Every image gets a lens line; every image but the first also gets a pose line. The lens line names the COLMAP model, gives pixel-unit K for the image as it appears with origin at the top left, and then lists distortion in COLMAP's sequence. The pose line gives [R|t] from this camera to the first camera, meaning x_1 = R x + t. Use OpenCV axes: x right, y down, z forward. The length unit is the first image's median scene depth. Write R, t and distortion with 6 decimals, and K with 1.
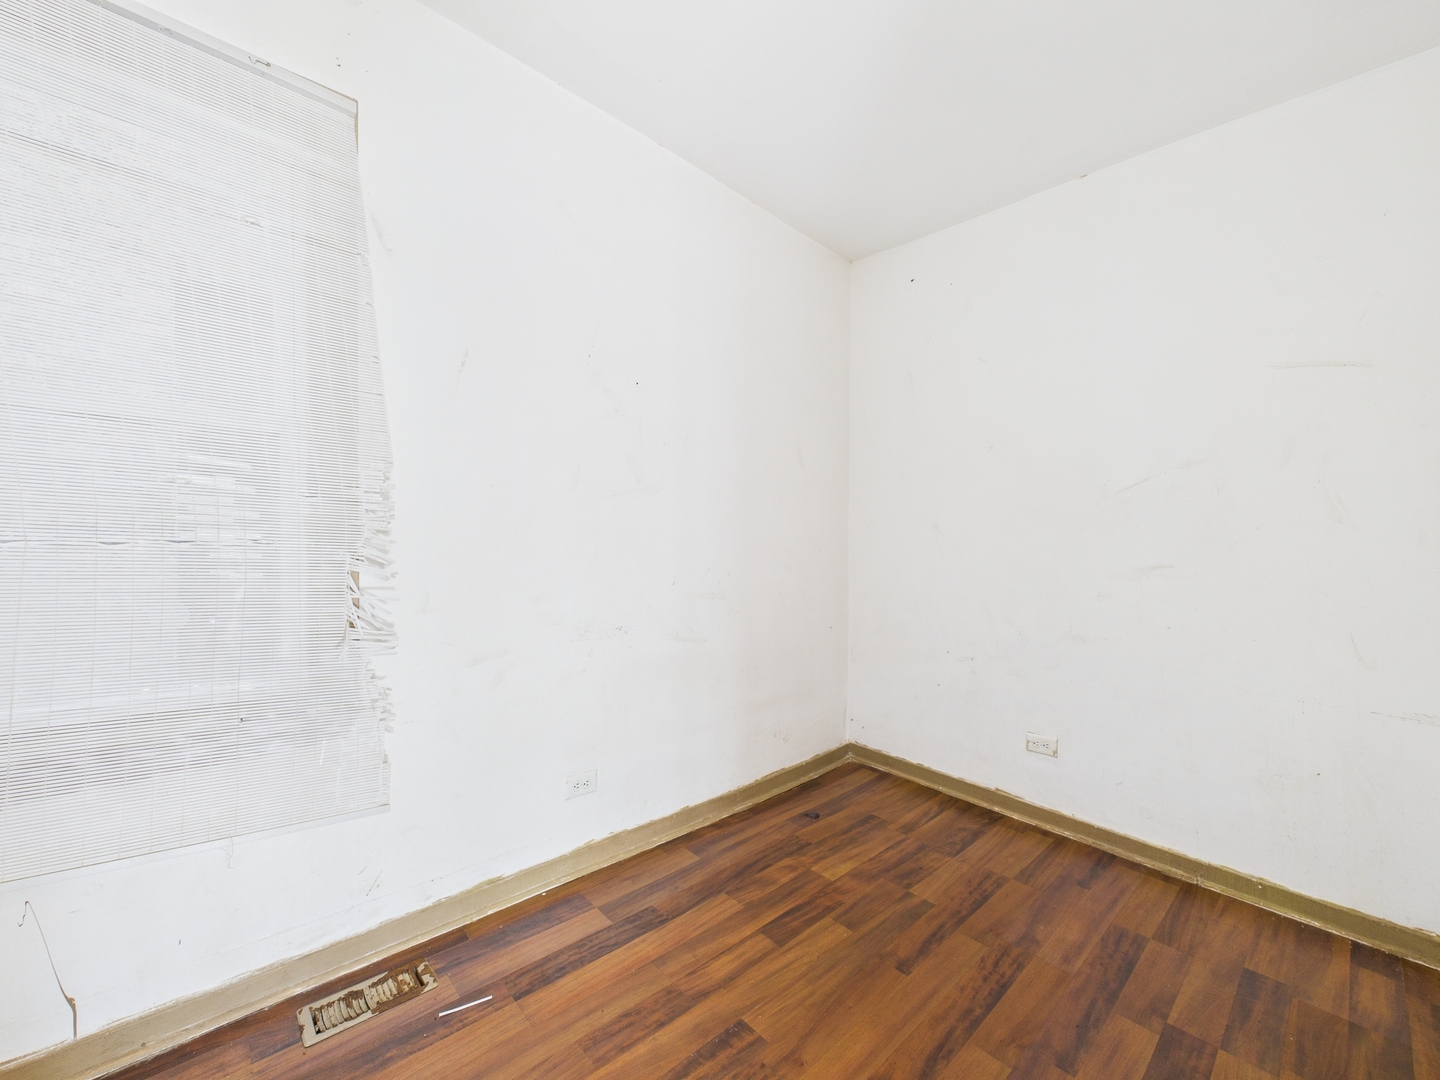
lens RADIAL K [[585.6, 0, 721.1], [0, 585.6, 543.0], [0, 0, 1]] dist [0.003022, 0.000196]
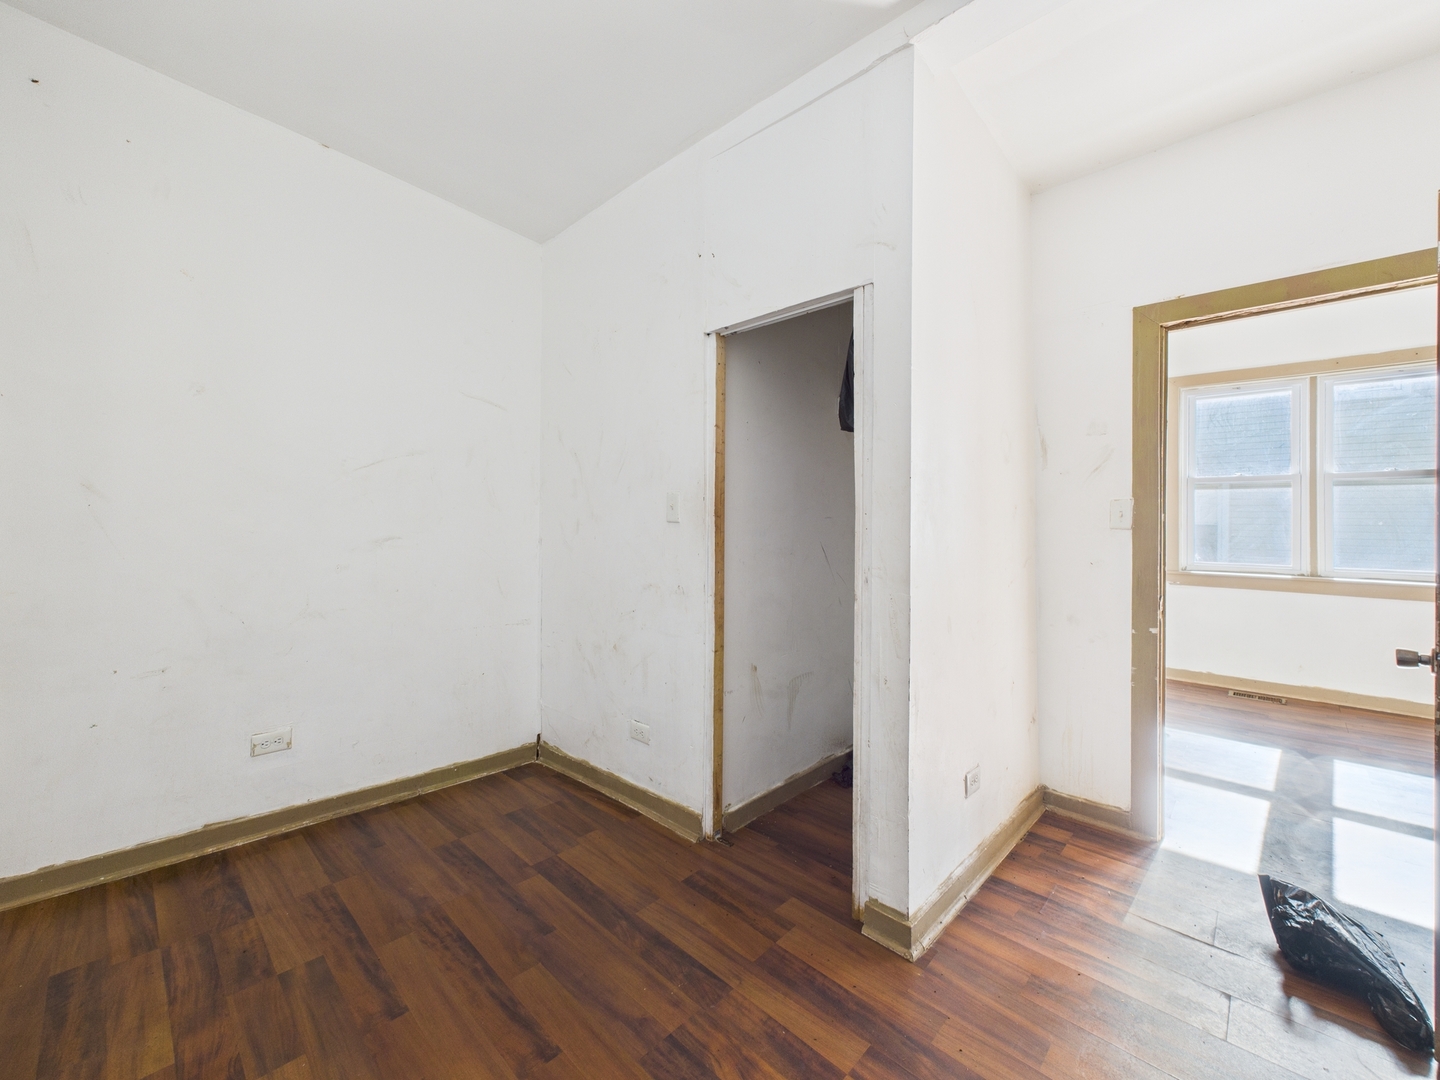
lens RADIAL K [[585.6, 0, 718.8], [0, 585.6, 528.3], [0, 0, 1]] dist [0.003022, 0.000196]
pose [[-0.079835, -0.012458, 0.996730, -0.470308], [-0.024461, 0.999645, 0.010535, -0.006358], [-0.996508, -0.023540, -0.080111, 0.496936]]
